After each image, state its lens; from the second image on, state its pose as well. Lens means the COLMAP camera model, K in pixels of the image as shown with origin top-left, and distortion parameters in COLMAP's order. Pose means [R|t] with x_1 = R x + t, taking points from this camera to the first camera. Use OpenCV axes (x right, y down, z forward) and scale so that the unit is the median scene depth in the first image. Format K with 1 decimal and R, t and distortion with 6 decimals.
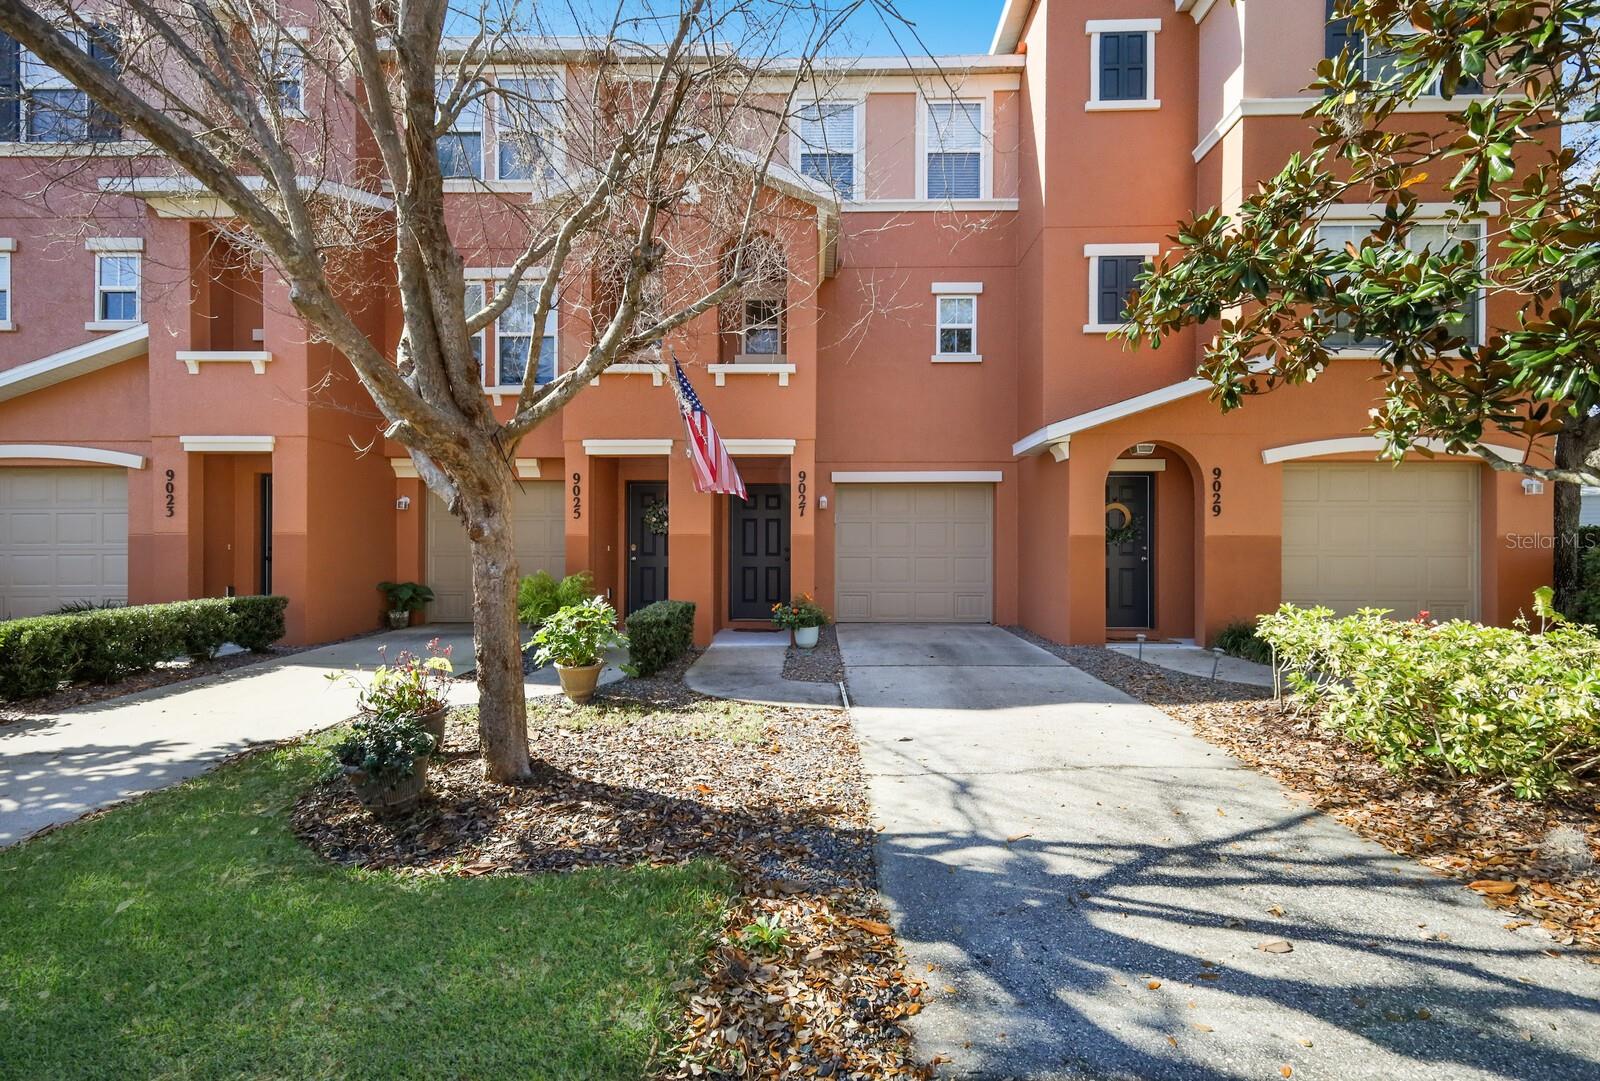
lens RADIAL K [[731.1, 0, 796.5], [0, 731.1, 531.7], [0, 0, 1]] dist [0.016734, 0.000272]
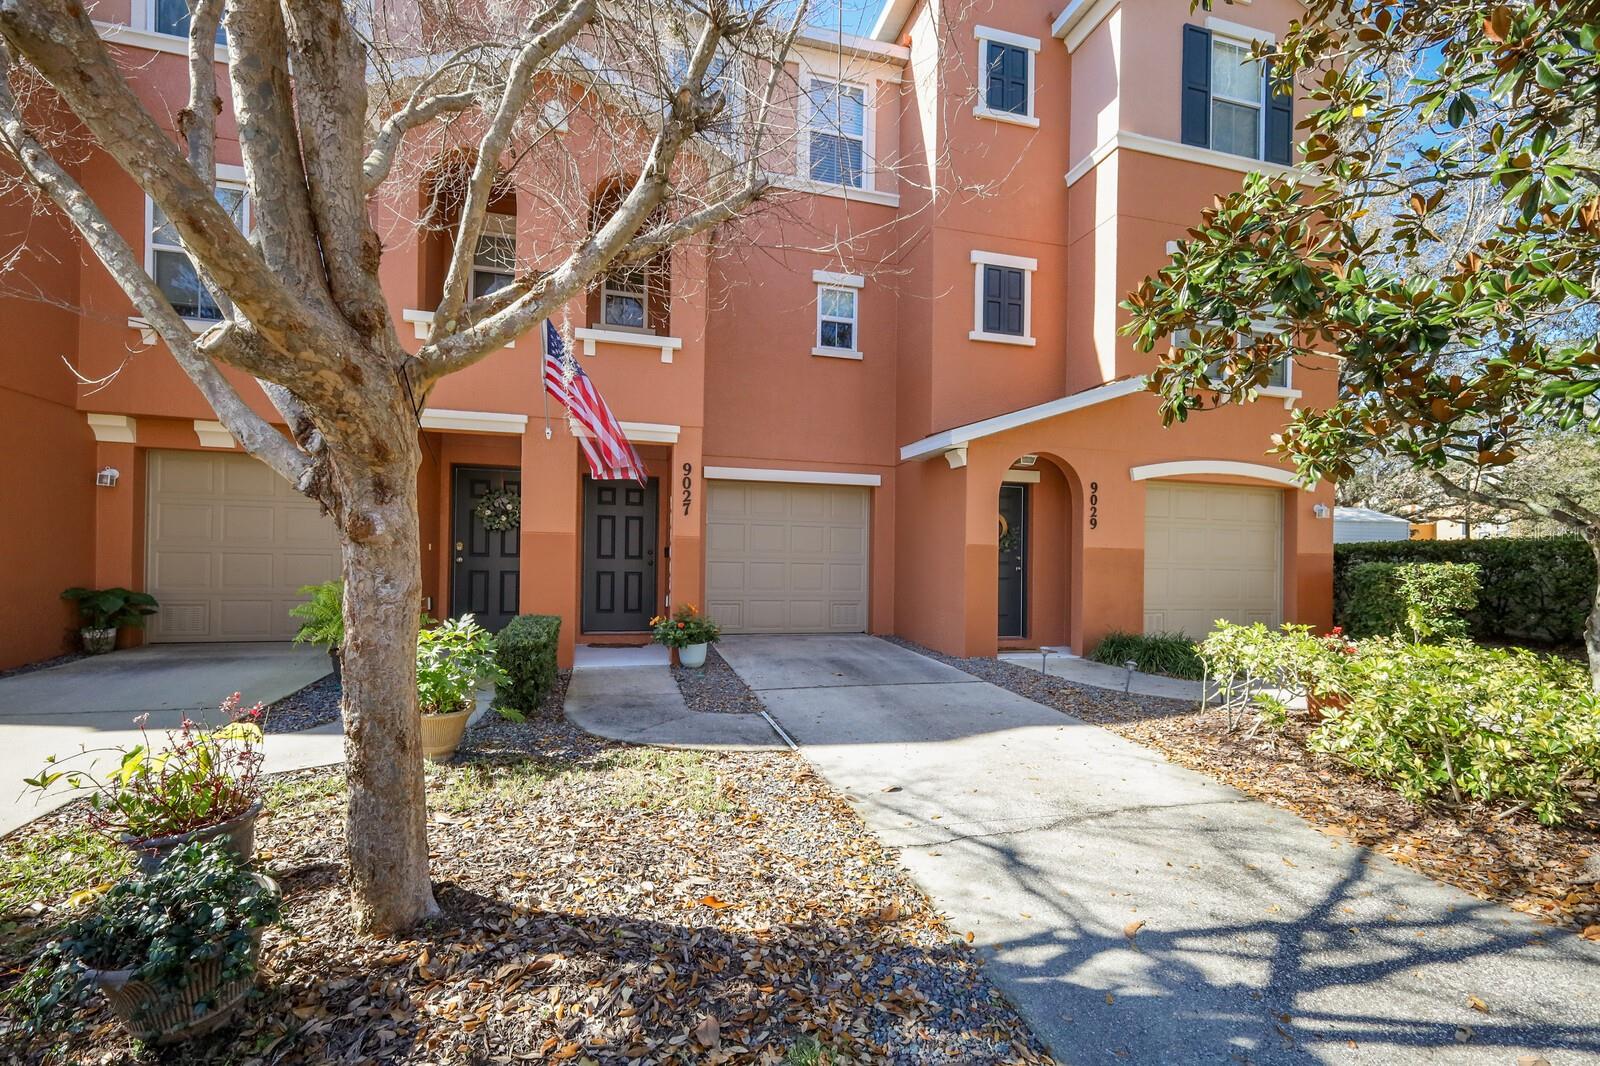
lens RADIAL K [[726.7, 0, 805.9], [0, 726.7, 541.4], [0, 0, 1]] dist [0.012303, -0.000559]
pose [[0.955635, 0.024183, 0.293558, -0.195888], [-0.028001, 0.999569, 0.008810, -0.002864], [-0.293218, -0.016639, 0.955901, 0.240252]]
